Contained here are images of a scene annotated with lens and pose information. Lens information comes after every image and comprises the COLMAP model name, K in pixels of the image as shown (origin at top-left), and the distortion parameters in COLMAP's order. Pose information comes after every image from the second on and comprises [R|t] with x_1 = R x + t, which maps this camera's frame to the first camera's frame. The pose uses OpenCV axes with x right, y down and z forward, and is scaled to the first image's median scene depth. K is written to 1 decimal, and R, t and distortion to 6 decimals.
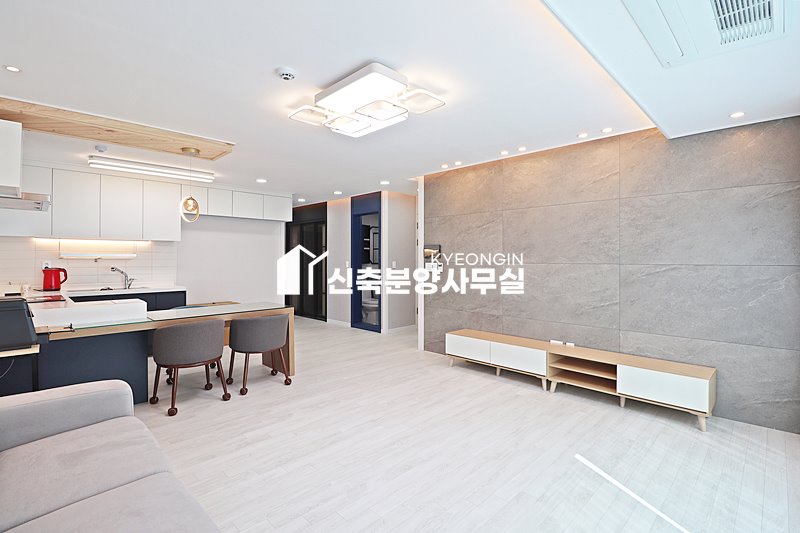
lens RADIAL K [[372.1, 0, 407.3], [0, 372.1, 263.2], [0, 0, 1]] dist [-0.017829, -0.003631]
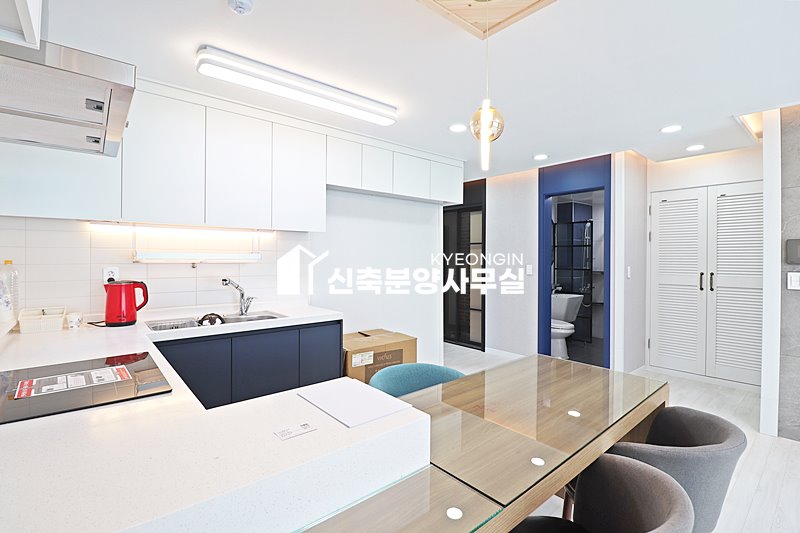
lens RADIAL K [[372.1, 0, 405.1], [0, 372.1, 264.1], [0, 0, 1]] dist [-0.017829, -0.003631]
pose [[0.995069, 0.002998, -0.099136, -0.345372], [-0.002982, 0.999996, 0.000306, -0.007935], [0.099137, -0.000009, 0.995074, 0.344357]]
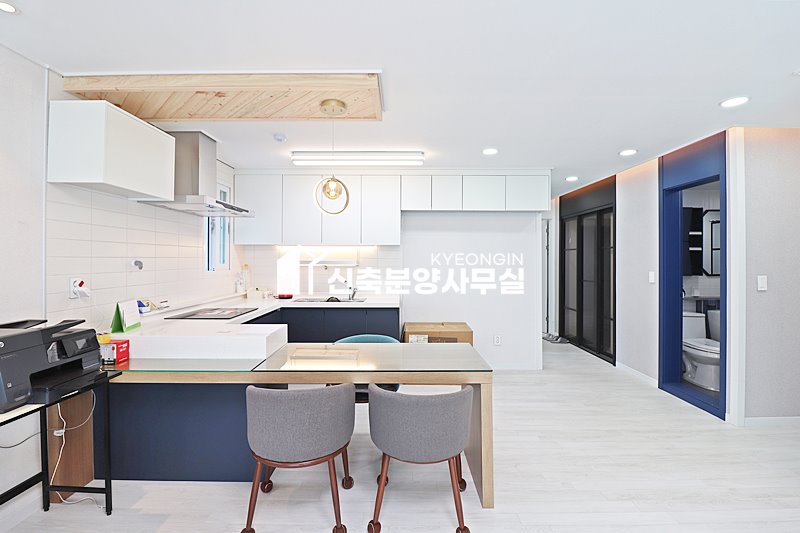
lens RADIAL K [[372.1, 0, 396.5], [0, 372.1, 256.2], [0, 0, 1]] dist [-0.017829, -0.003631]
pose [[0.689831, -0.005208, -0.723951, -0.021766], [-0.010830, 0.999788, -0.017512, -0.016420], [0.723889, 0.019920, 0.689629, 0.344485]]
